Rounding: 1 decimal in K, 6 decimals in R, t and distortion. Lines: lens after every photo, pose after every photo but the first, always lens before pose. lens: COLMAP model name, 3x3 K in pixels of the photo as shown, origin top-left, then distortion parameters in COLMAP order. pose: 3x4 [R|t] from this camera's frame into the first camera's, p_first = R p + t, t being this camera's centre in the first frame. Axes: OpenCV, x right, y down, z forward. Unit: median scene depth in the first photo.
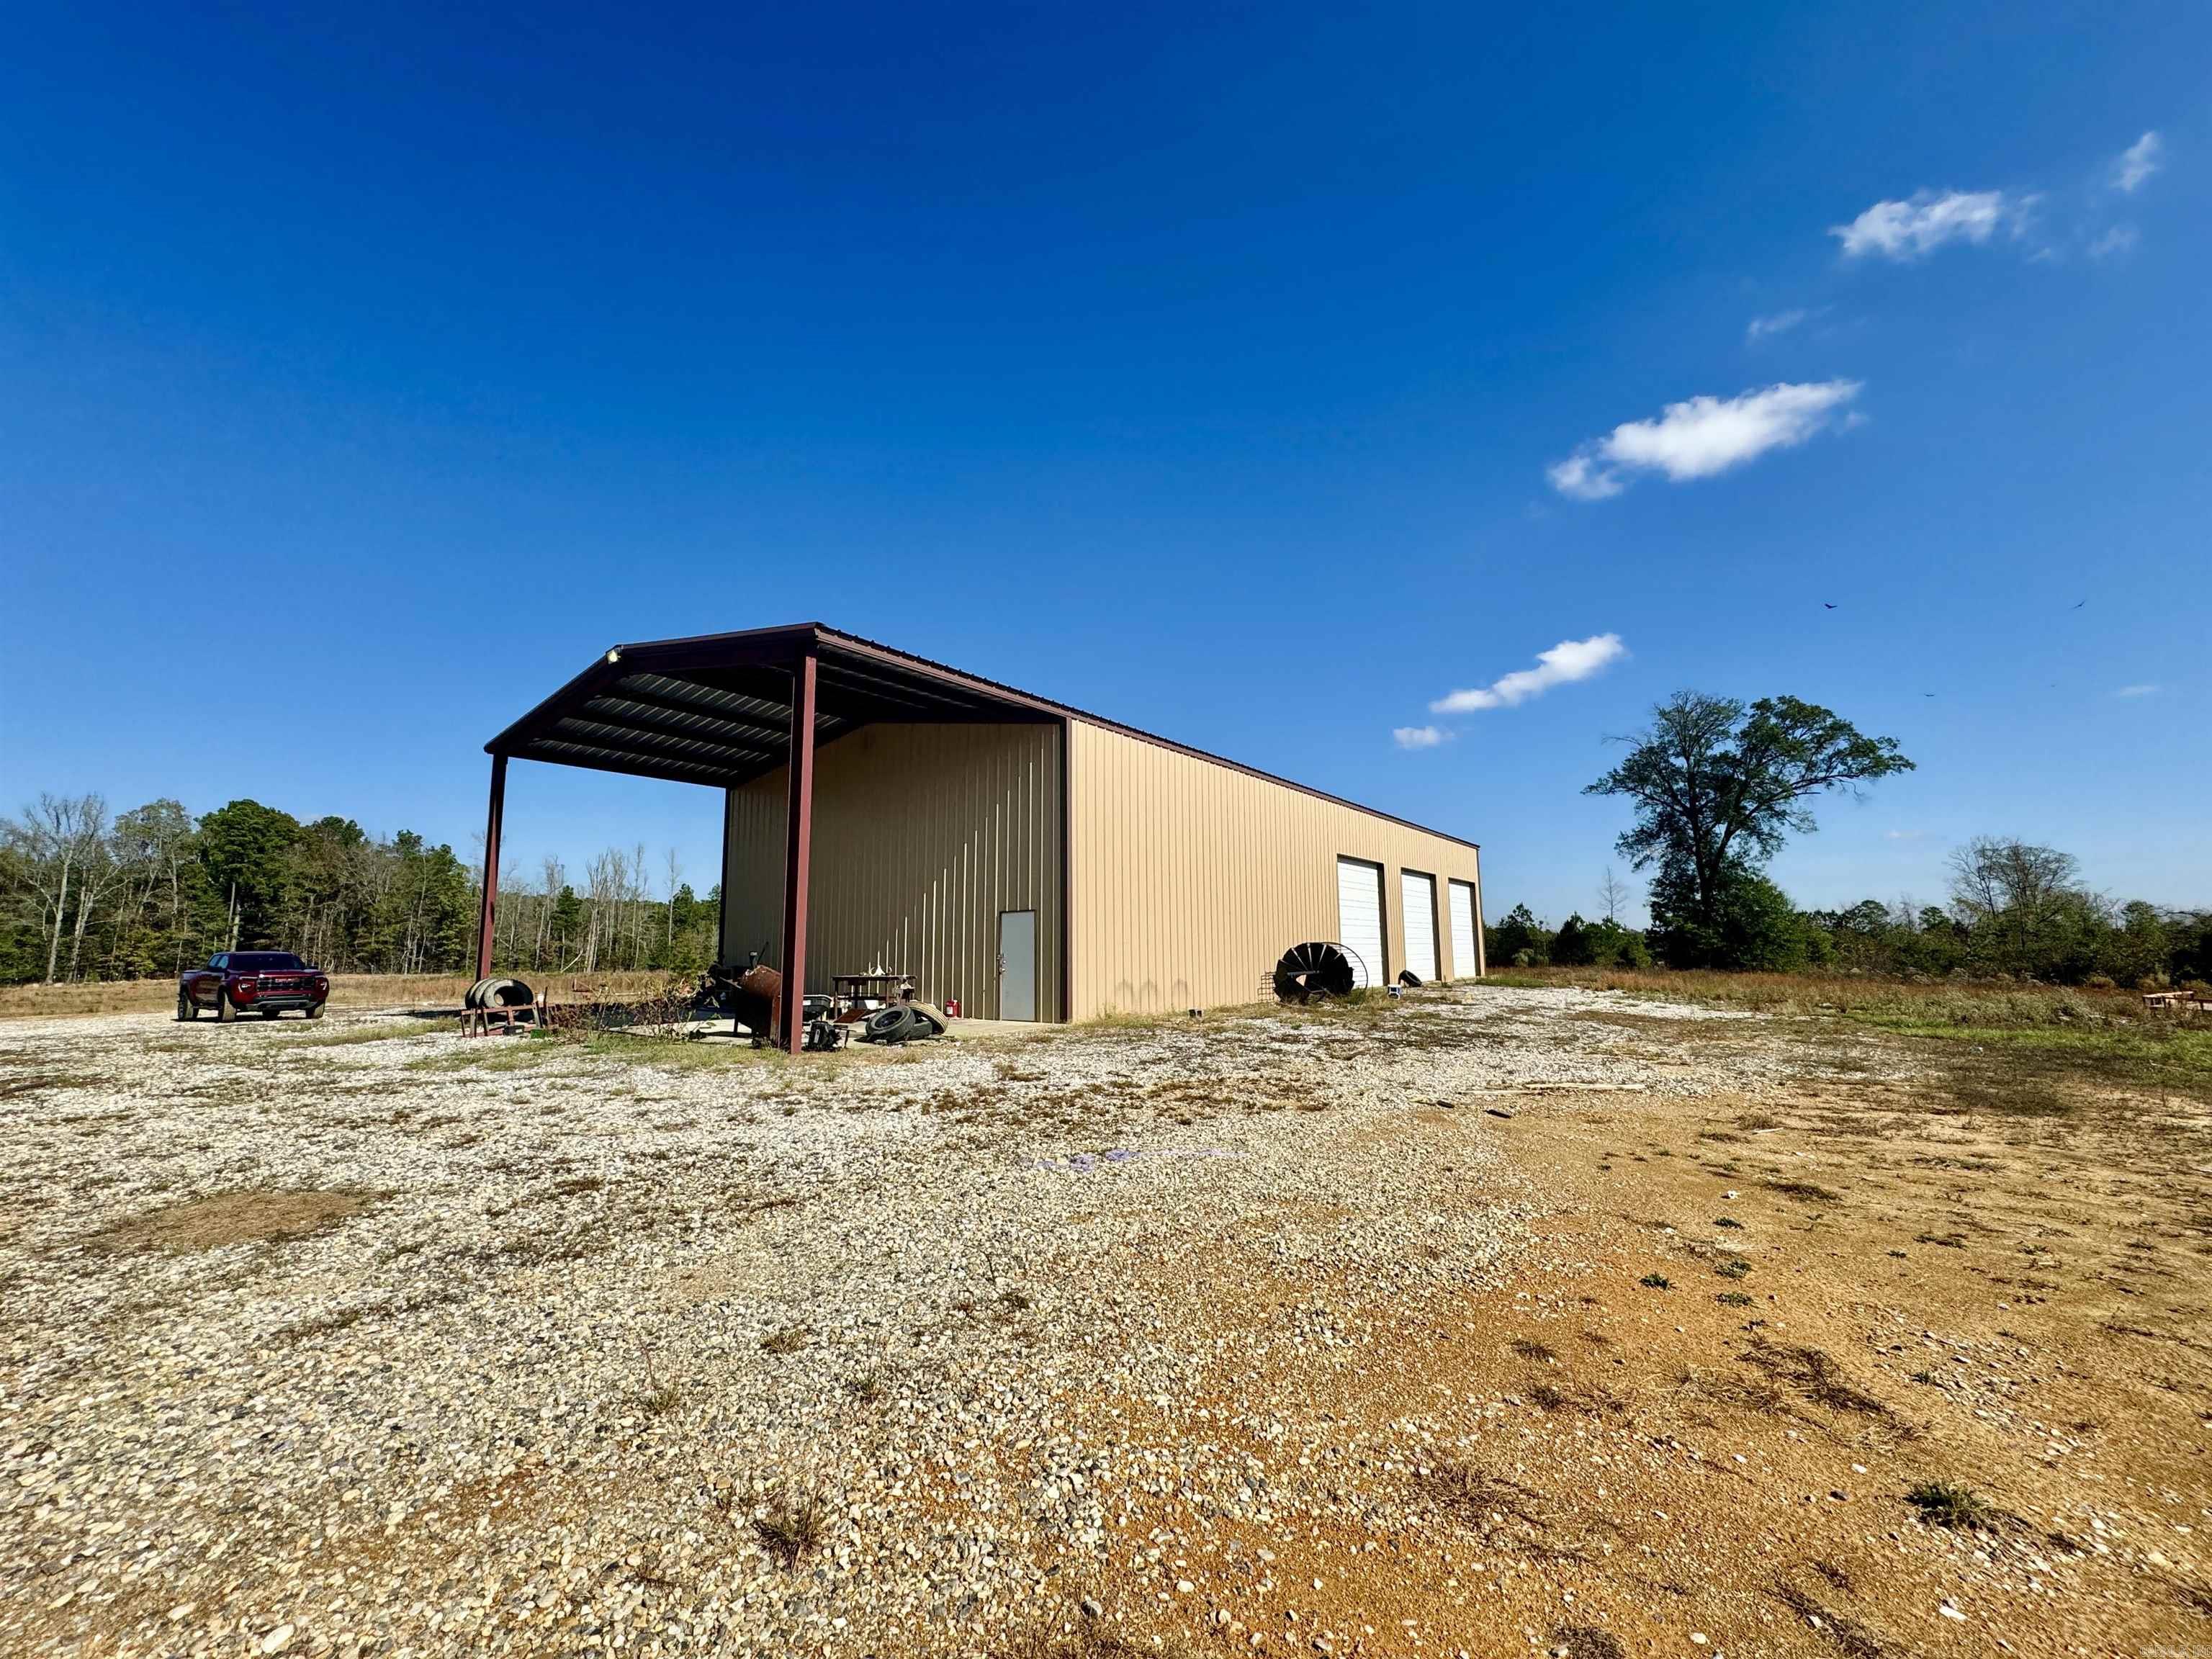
lens RADIAL K [[879.8, 0, 1117.6], [0, 879.8, 822.4], [0, 0, 1]] dist [-0.004260, 0.000574]
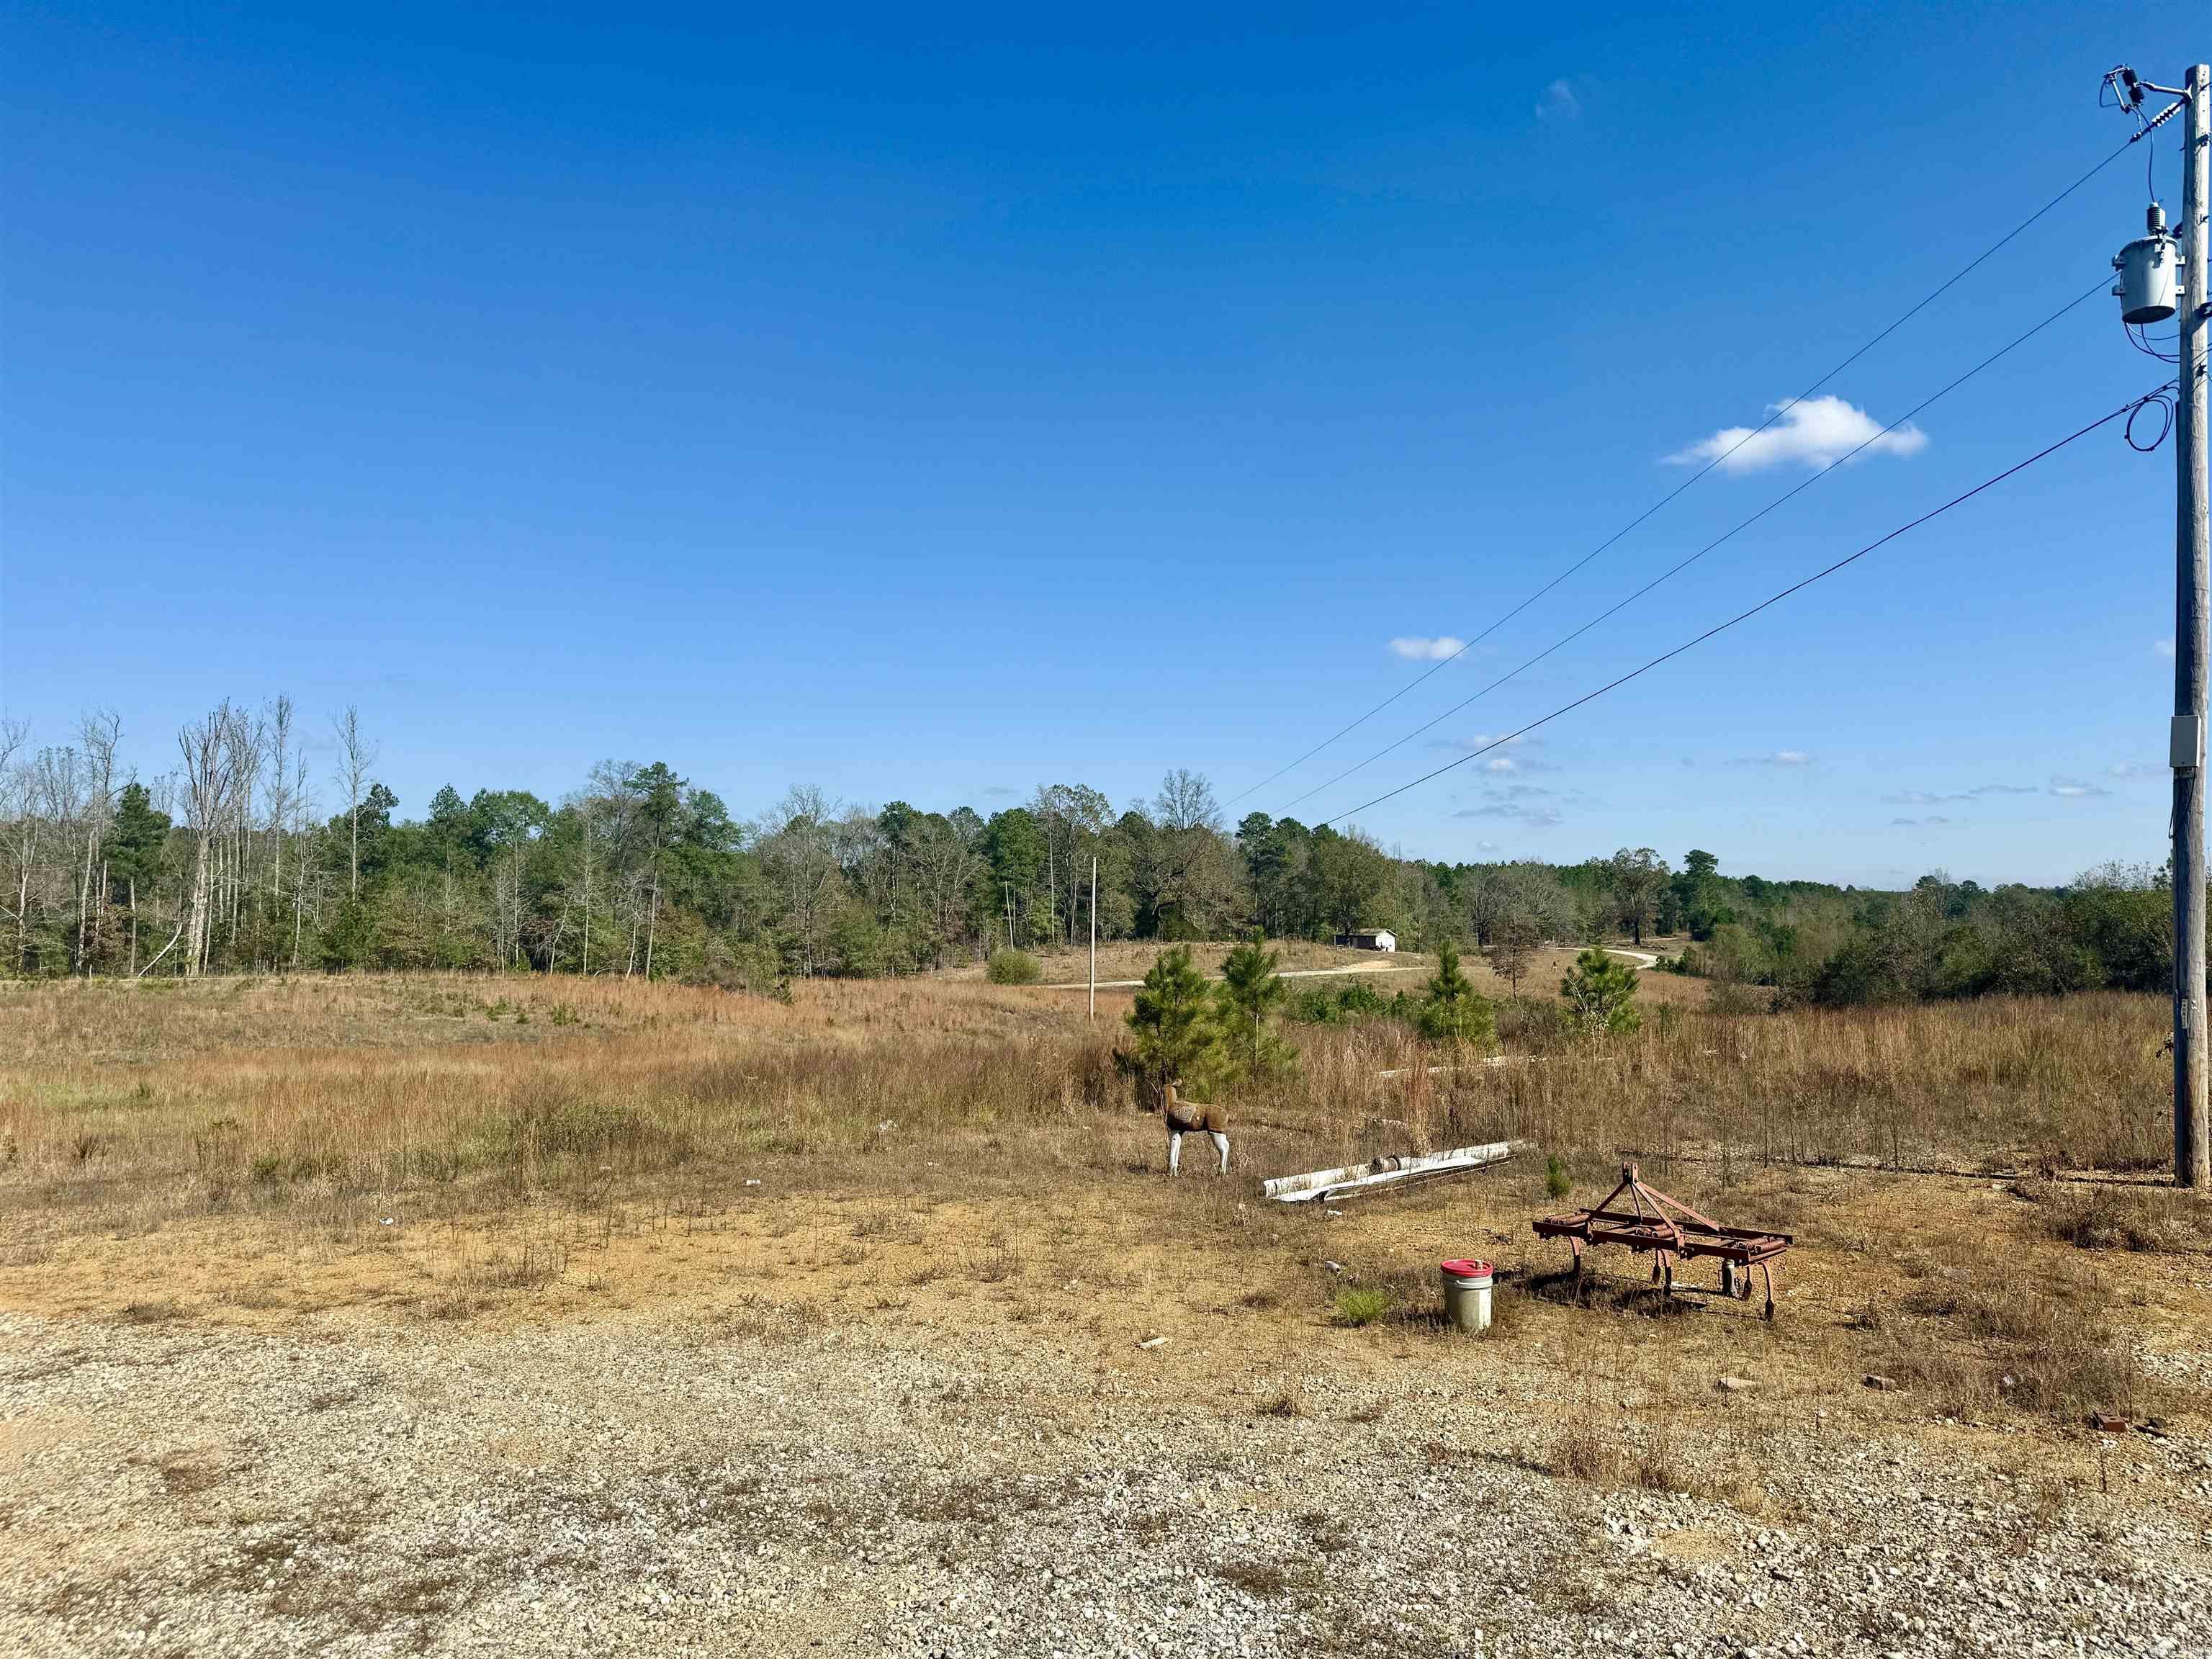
lens RADIAL K [[1550.8, 0, 1122.9], [0, 1550.8, 832.9], [0, 0, 1]] dist [0.033964, -0.041531]
pose [[0.998032, 0.005203, 0.062487, -0.206848], [-0.010683, 0.996091, 0.087687, 0.025770], [-0.061787, -0.088182, 0.994186, 0.206131]]
